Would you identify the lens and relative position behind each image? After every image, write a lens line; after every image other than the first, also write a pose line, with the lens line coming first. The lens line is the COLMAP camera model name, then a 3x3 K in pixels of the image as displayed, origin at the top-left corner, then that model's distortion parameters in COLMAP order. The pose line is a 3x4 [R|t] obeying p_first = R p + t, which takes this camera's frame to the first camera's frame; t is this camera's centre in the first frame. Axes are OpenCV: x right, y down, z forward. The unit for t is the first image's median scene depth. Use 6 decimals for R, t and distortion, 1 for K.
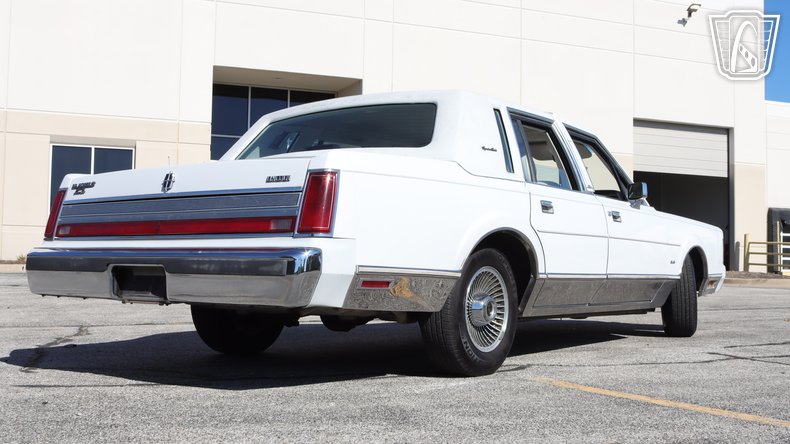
lens RADIAL K [[914.0, 0, 395.0], [0, 914.0, 222.0], [0, 0, 1]] dist [-0.074532, 0.027524]
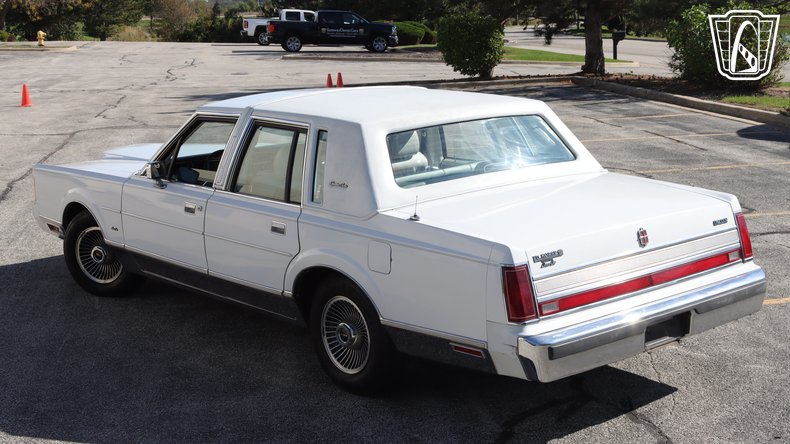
lens RADIAL K [[1172.9, 0, 395.0], [0, 1172.9, 222.0], [0, 0, 1]] dist [-0.014489, 0.012706]
pose [[0.244864, -0.201874, 0.948308, -1.502750], [-0.014468, 0.977214, 0.211763, -0.324016], [-0.969450, -0.065573, 0.236364, 0.858337]]
